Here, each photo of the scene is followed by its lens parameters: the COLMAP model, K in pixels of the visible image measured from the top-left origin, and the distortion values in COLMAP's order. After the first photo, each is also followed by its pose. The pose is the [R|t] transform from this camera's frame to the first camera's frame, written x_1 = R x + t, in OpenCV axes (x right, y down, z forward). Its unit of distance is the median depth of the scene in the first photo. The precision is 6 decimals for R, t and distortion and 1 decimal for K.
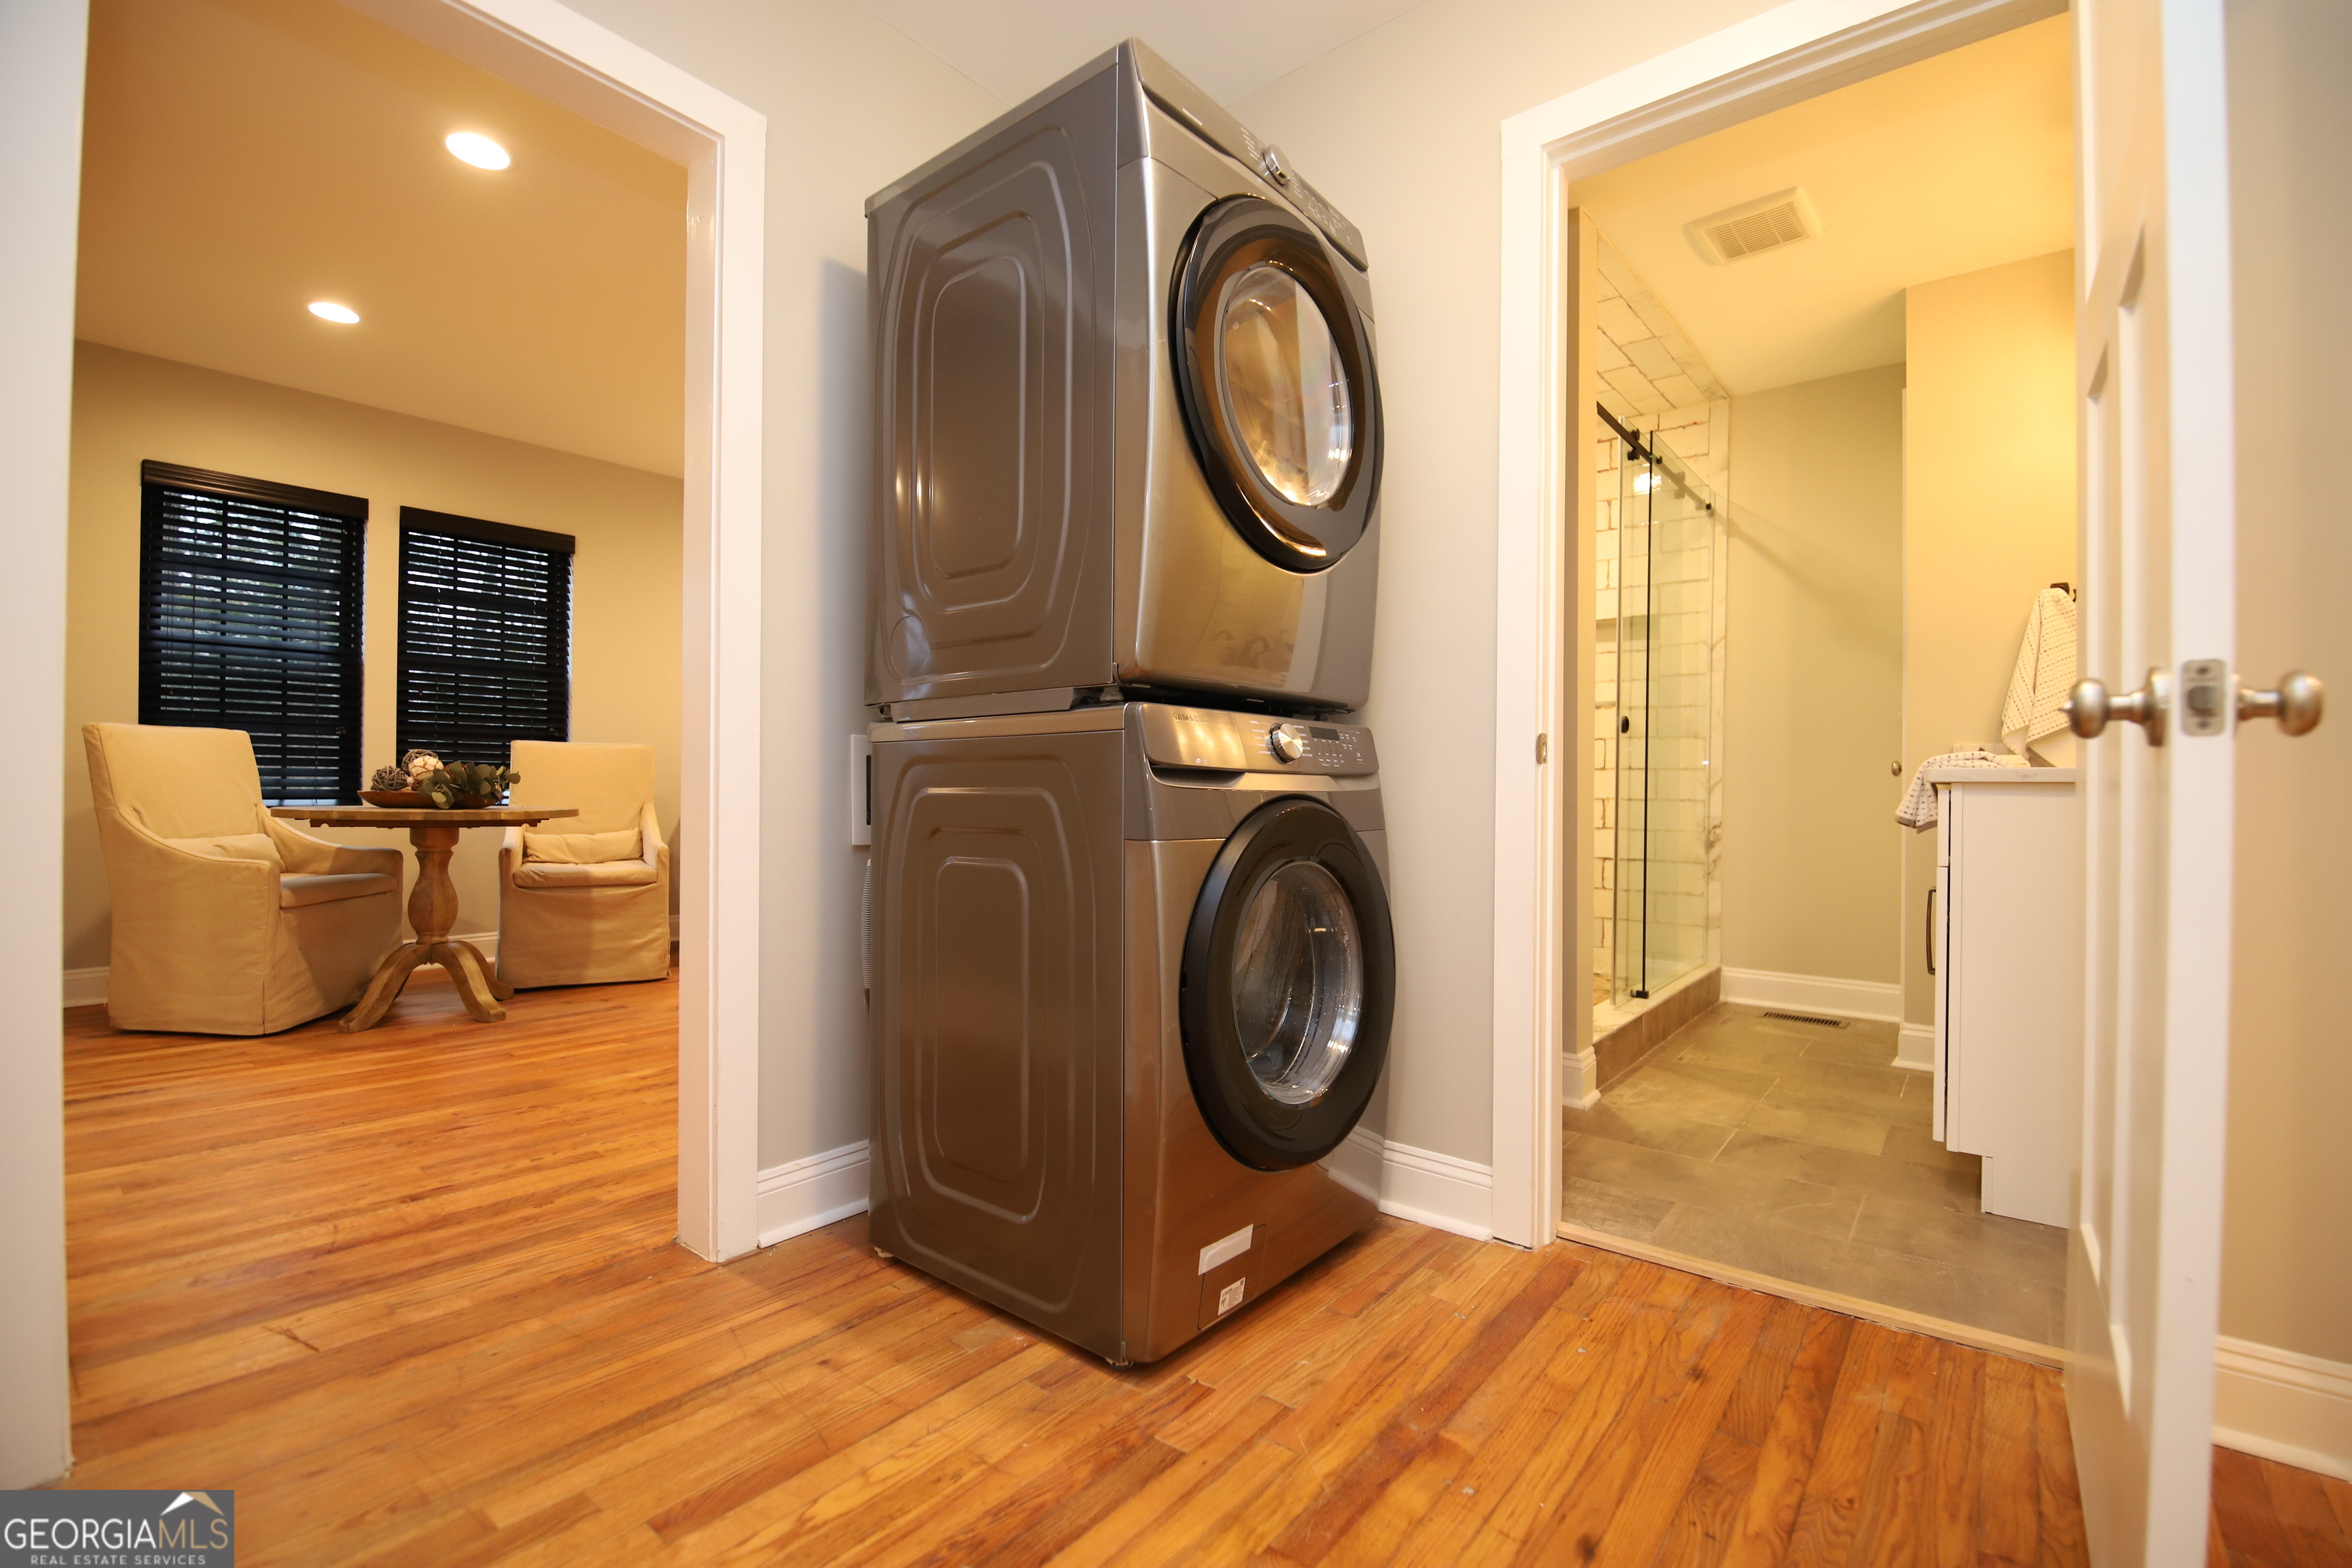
lens RADIAL K [[1032.5, 0, 1186.4], [0, 1032.5, 777.0], [0, 0, 1]] dist [-0.001274, -0.005941]
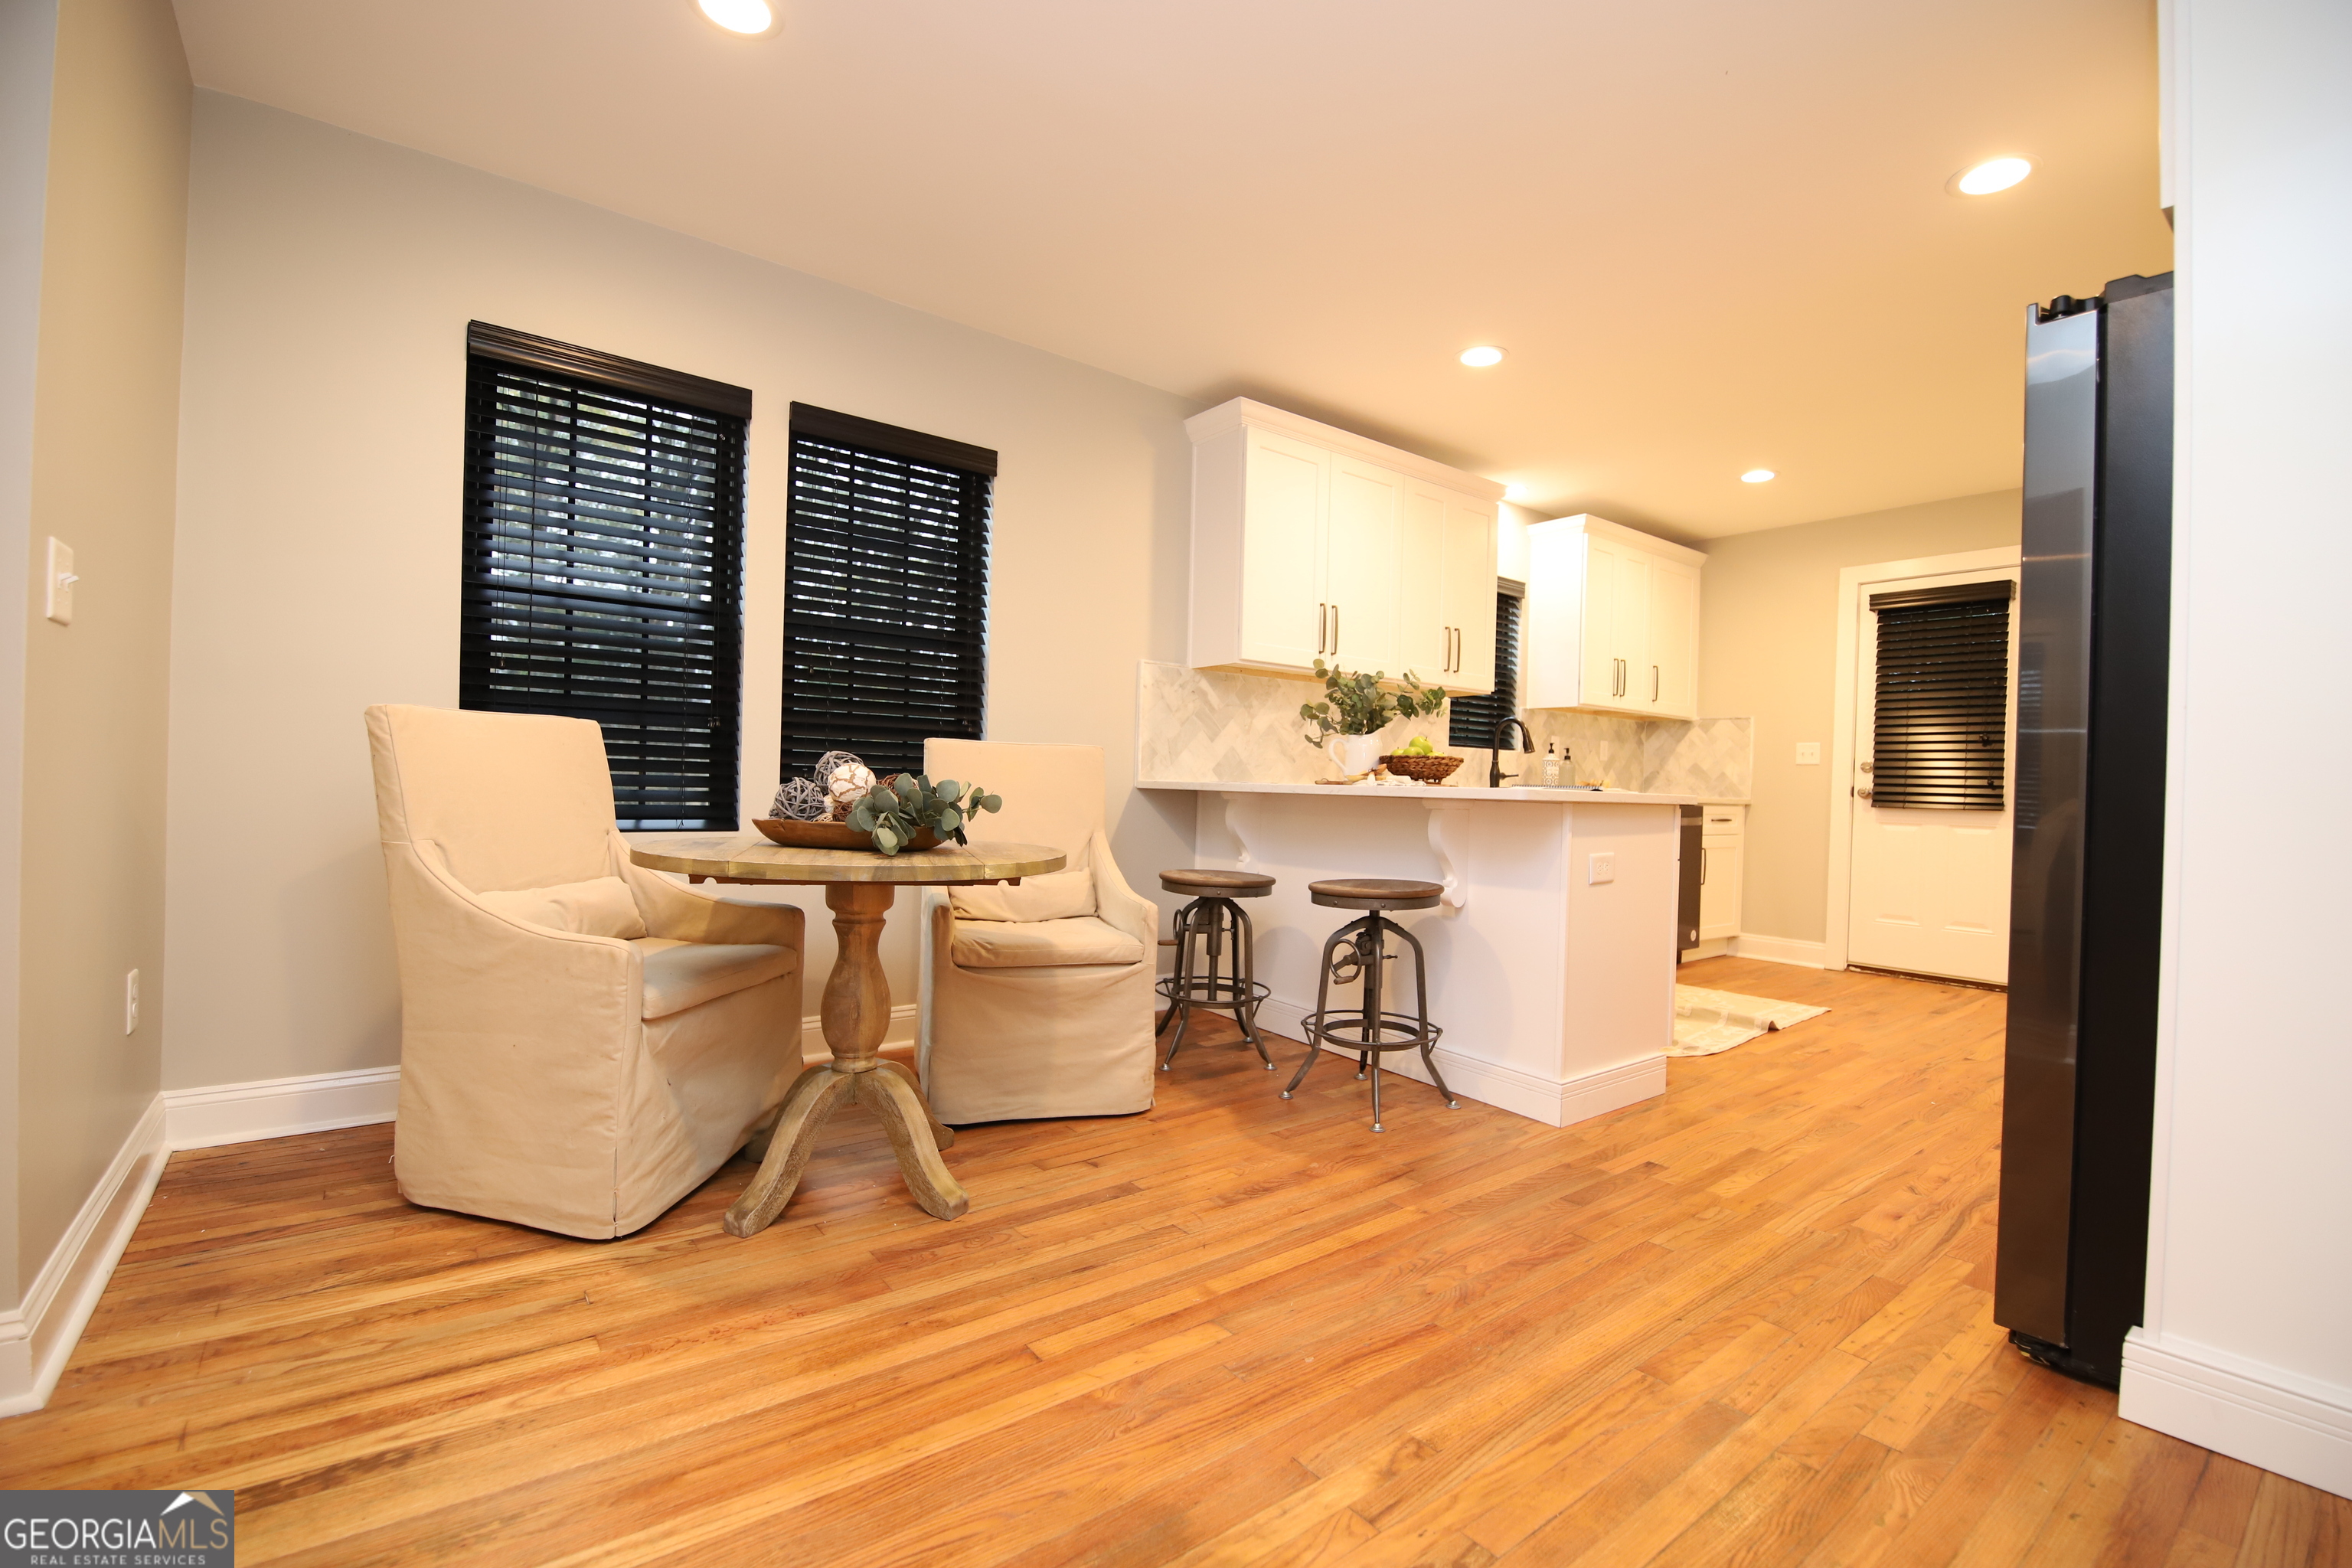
lens RADIAL K [[1008.0, 0, 1176.0], [0, 1008.0, 784.0], [0, 0, 1]] dist [0.002564, -0.013920]
pose [[0.975915, 0.019346, -0.217293, -0.401059], [-0.018100, 0.999806, 0.007723, -0.015023], [0.217401, -0.003604, 0.976076, 0.438473]]
